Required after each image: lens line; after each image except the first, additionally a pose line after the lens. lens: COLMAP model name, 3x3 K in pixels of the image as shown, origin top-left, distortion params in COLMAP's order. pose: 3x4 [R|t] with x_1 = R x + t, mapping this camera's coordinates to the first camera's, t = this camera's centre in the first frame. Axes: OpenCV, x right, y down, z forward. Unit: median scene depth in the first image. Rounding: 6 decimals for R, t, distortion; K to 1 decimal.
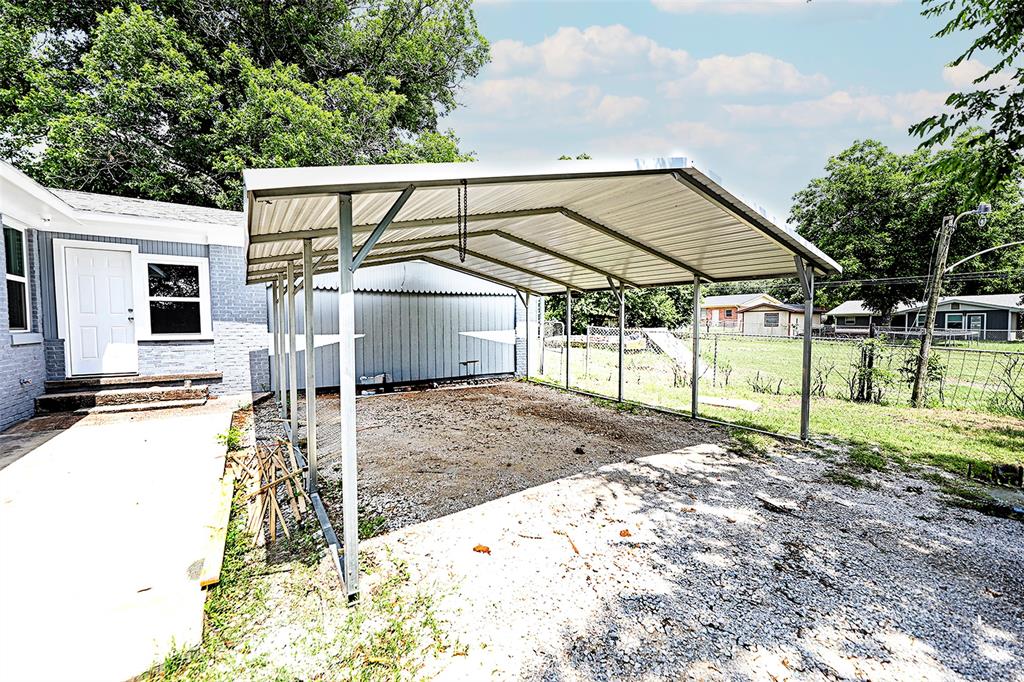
lens RADIAL K [[413.4, 0, 502.4], [0, 413.4, 339.4], [0, 0, 1]] dist [-0.000553, -0.002939]
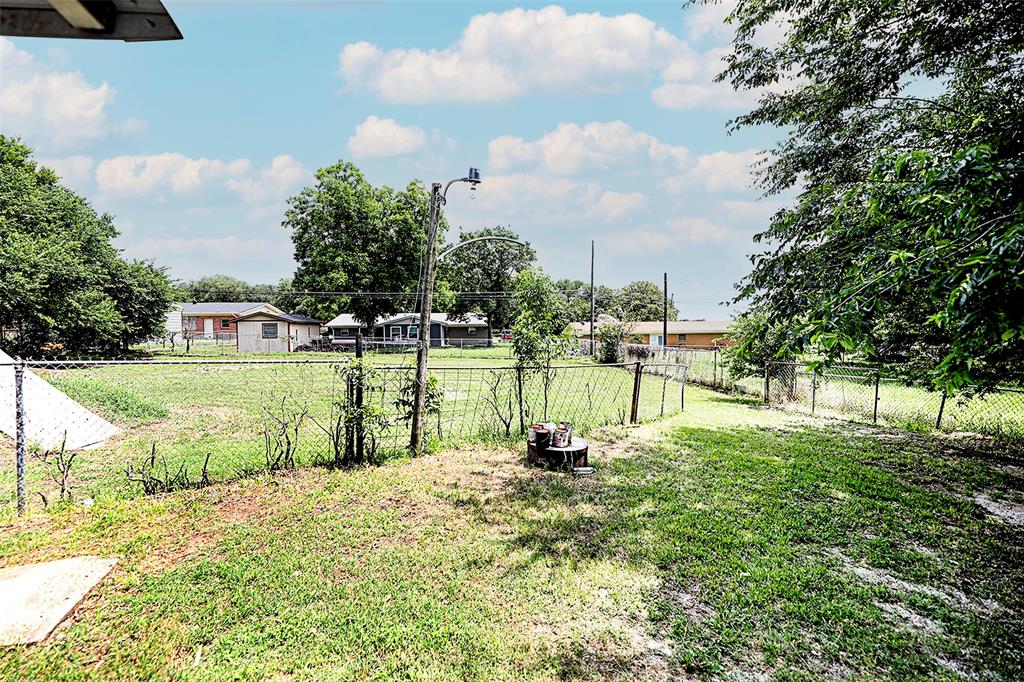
lens RADIAL K [[413.4, 0, 516.3], [0, 413.4, 351.8], [0, 0, 1]] dist [-0.000553, -0.002939]
pose [[0.462808, -0.041986, 0.885464, 0.121157], [0.040514, 0.998836, 0.026186, -0.004760], [-0.885532, 0.023755, 0.463970, 0.133677]]
